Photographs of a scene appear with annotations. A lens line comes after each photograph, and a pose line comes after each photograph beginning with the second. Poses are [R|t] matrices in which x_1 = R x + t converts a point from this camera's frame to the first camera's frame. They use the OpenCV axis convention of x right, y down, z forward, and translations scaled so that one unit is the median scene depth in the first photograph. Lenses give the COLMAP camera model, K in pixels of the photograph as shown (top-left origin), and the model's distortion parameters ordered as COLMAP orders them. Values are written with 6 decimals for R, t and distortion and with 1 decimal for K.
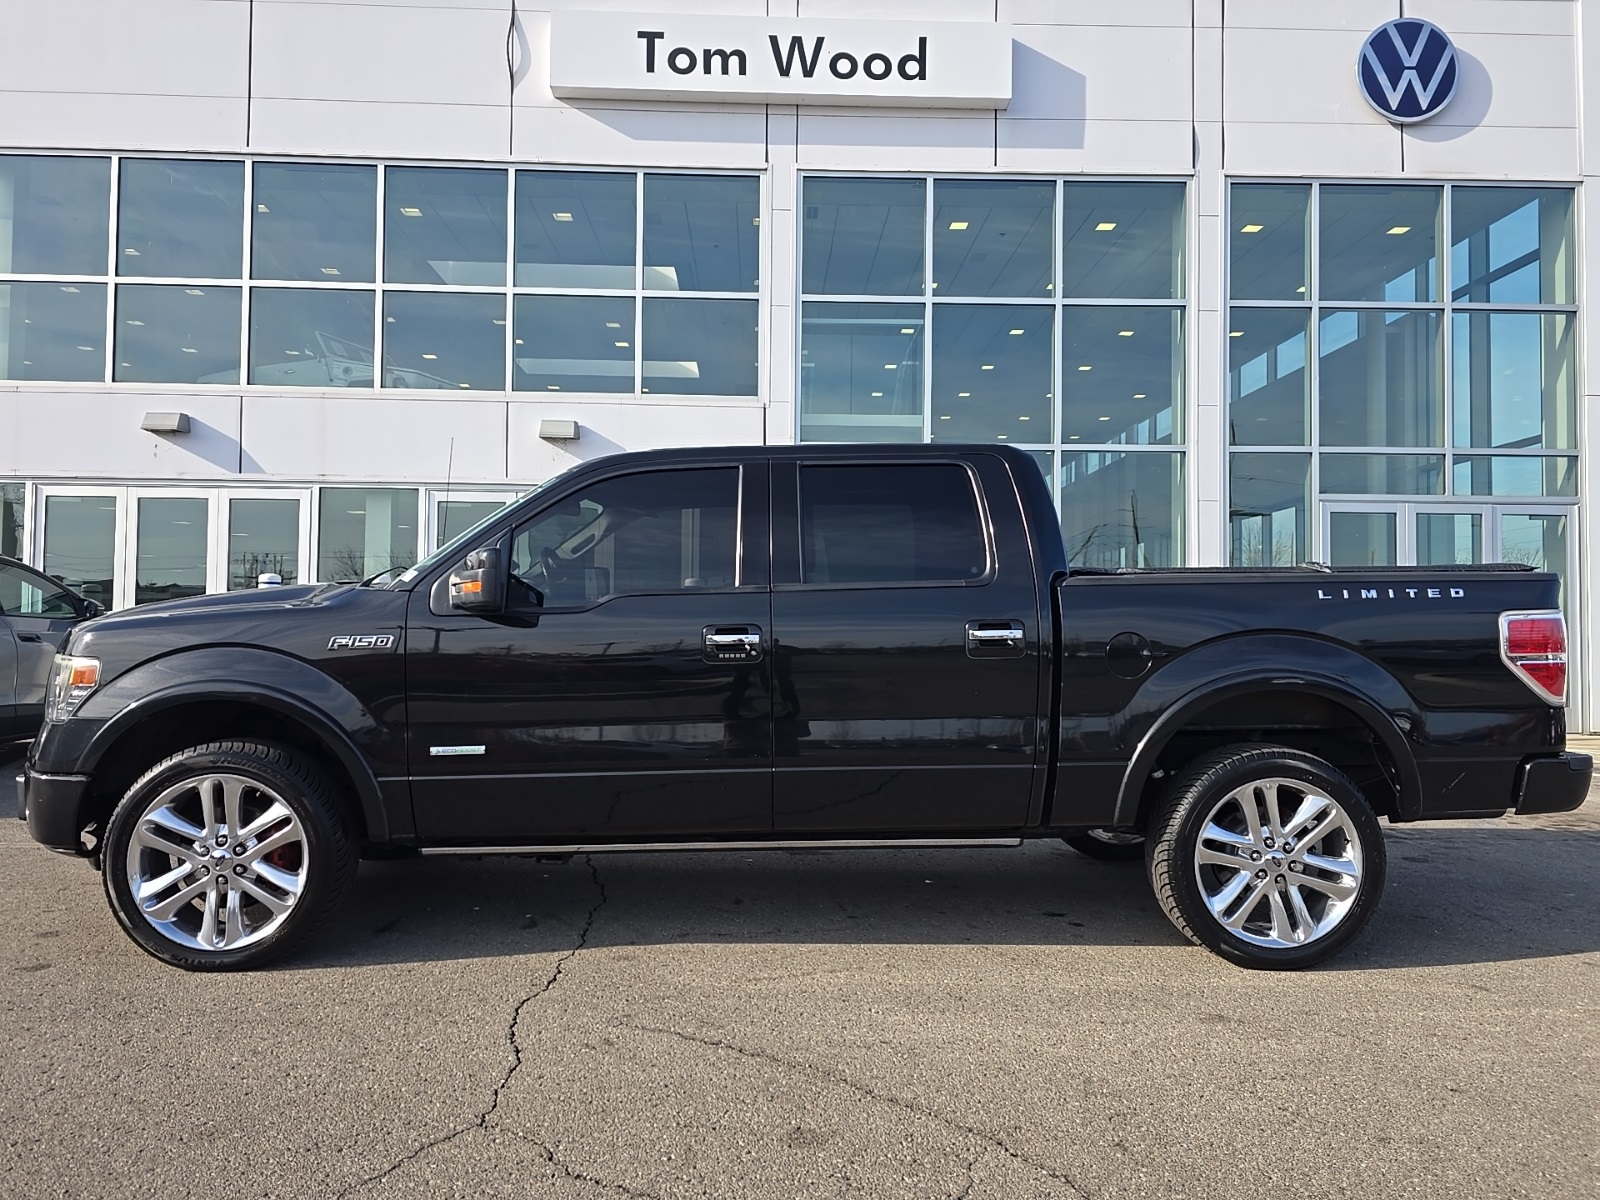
lens RADIAL K [[1048.2, 0, 800.6], [0, 1048.2, 605.3], [0, 0, 1]] dist [0.067820, -0.076490]
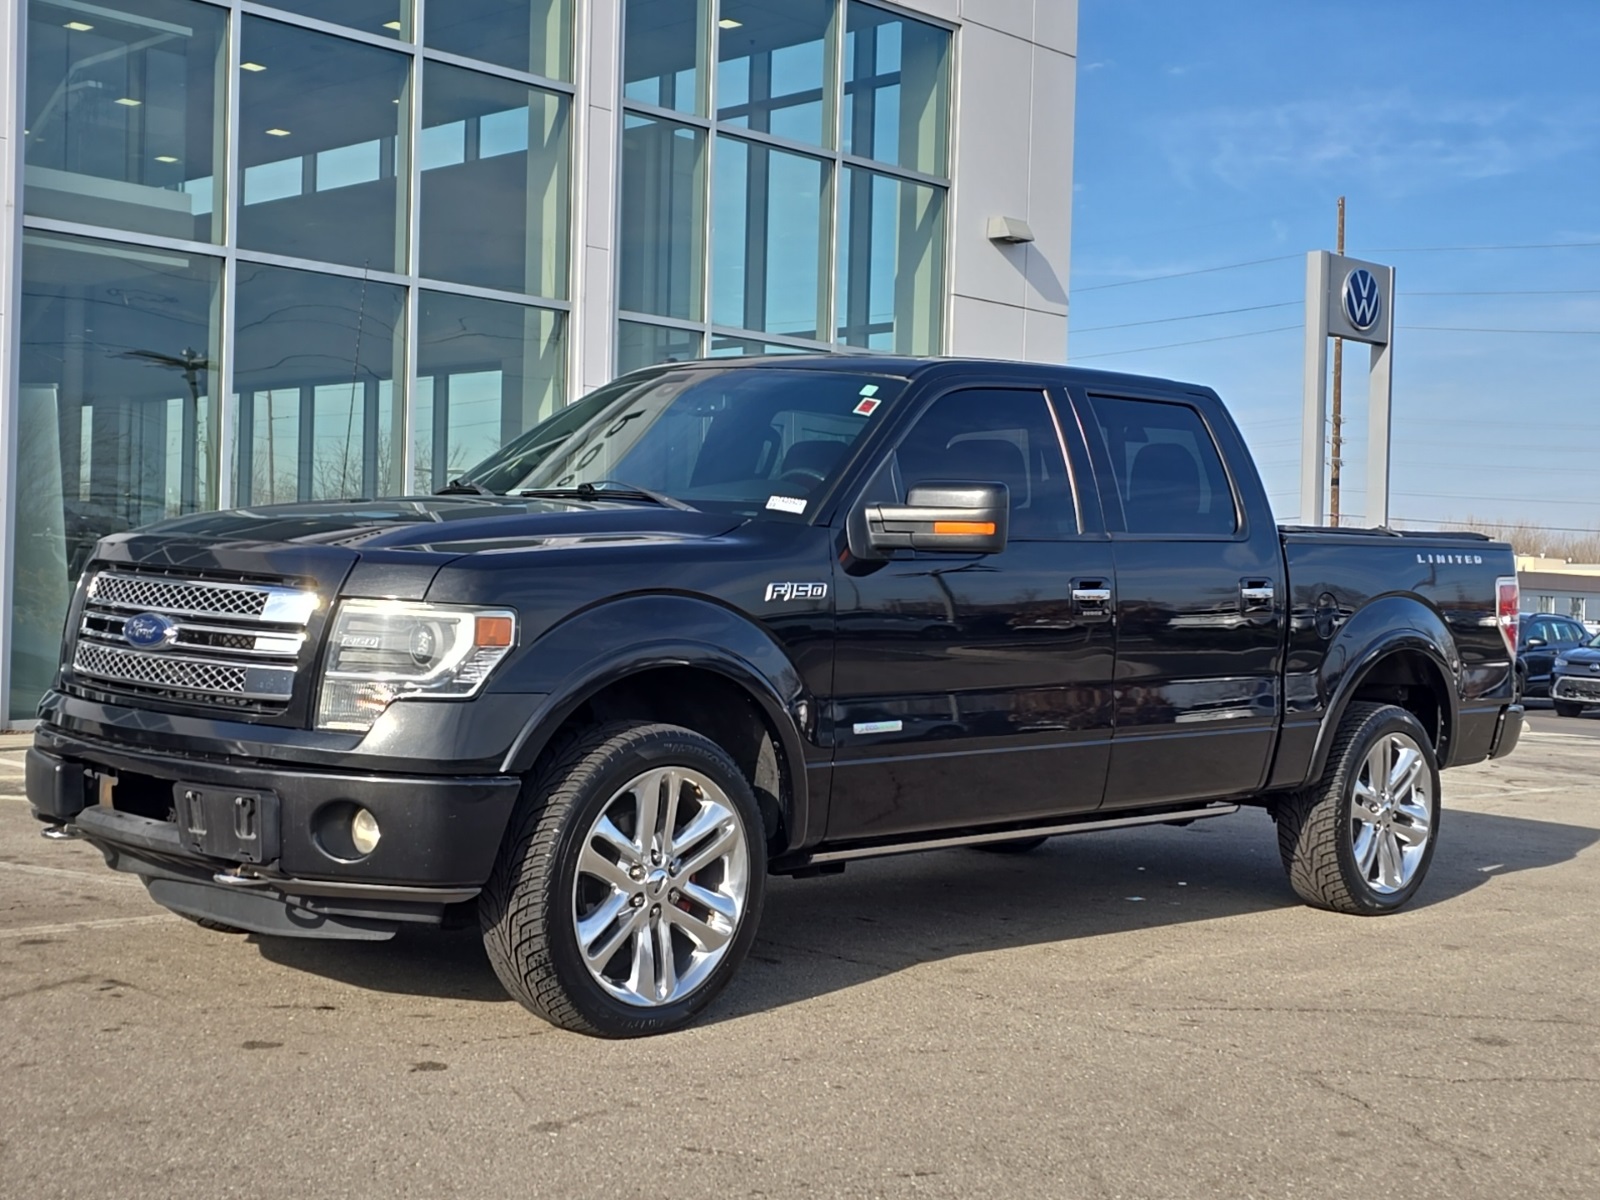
lens RADIAL K [[1760.9, 0, 800.0], [0, 1760.9, 600.0], [0, 0, 1]] dist [0.081888, -0.162833]
pose [[0.787754, 0.013705, 0.615838, -1.098421], [-0.042182, 0.998606, 0.031733, 0.000286], [-0.614544, -0.050975, 0.787234, -0.011354]]
